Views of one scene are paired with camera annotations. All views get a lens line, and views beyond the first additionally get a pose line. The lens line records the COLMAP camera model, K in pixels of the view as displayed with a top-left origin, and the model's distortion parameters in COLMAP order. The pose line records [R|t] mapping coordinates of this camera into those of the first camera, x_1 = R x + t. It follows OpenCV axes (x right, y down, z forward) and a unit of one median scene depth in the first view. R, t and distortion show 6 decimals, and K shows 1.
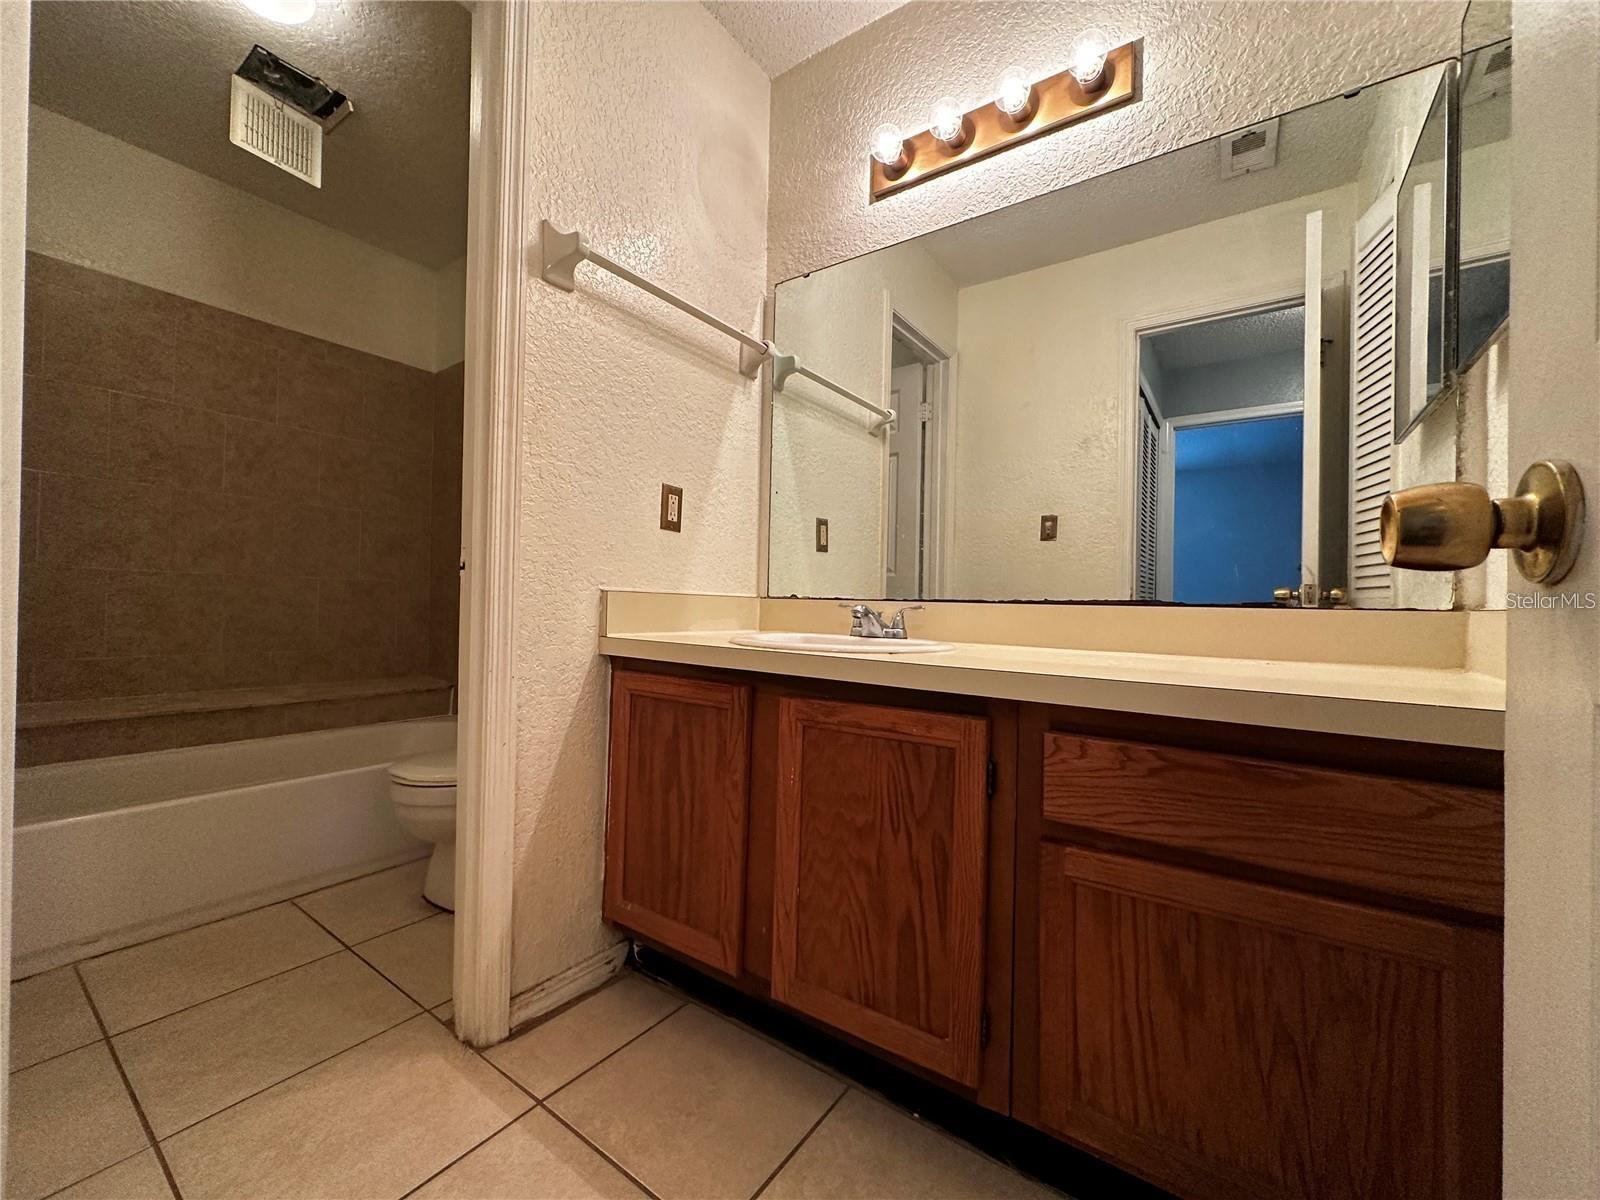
lens RADIAL K [[637.2, 0, 801.1], [0, 637.2, 603.8], [0, 0, 1]] dist [-0.002747, 0.000894]
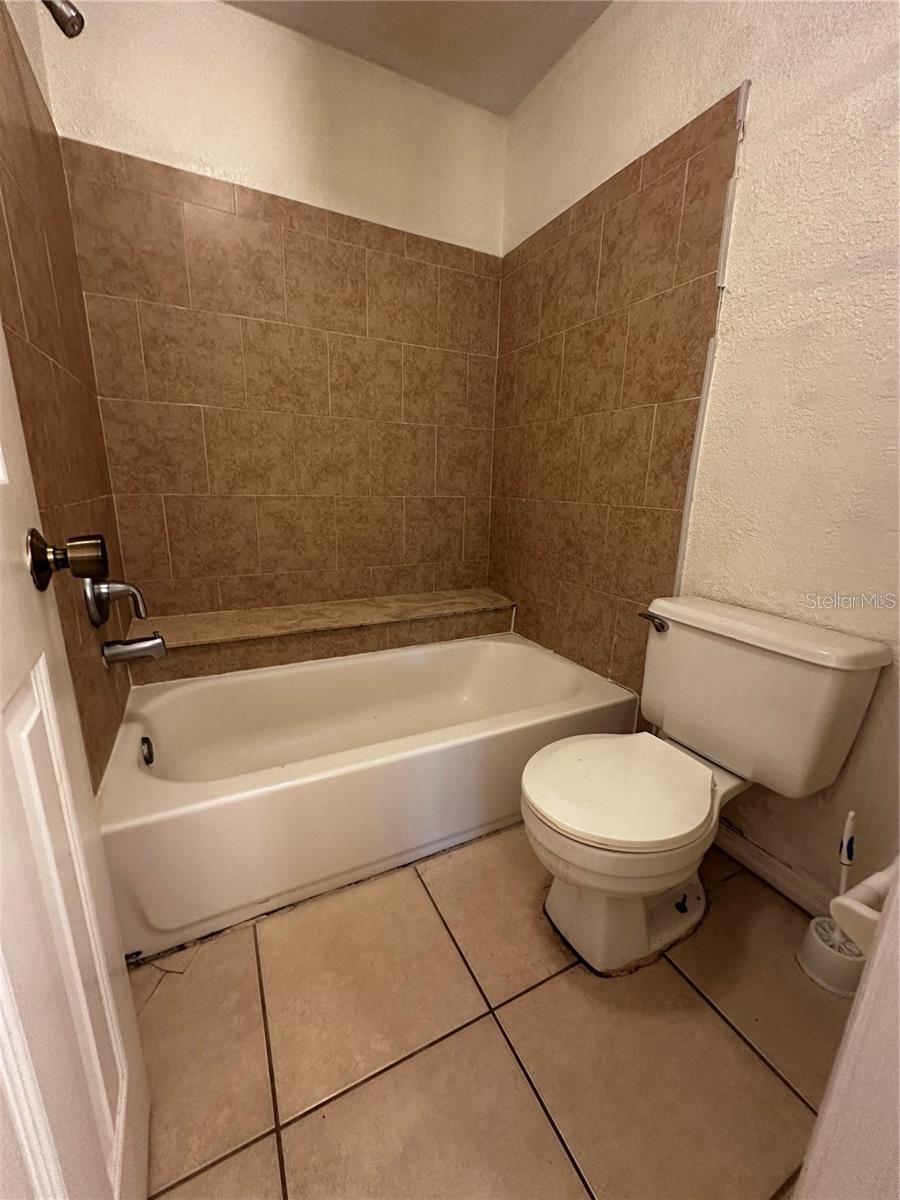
lens RADIAL K [[477.9, 0, 457.0], [0, 477.9, 600.1], [0, 0, 1]] dist [-0.002747, 0.000894]
pose [[0.888525, 0.116467, -0.443801, -0.334446], [-0.004897, 0.969599, 0.244649, -0.072456], [0.458803, -0.215204, 0.862083, 0.349646]]
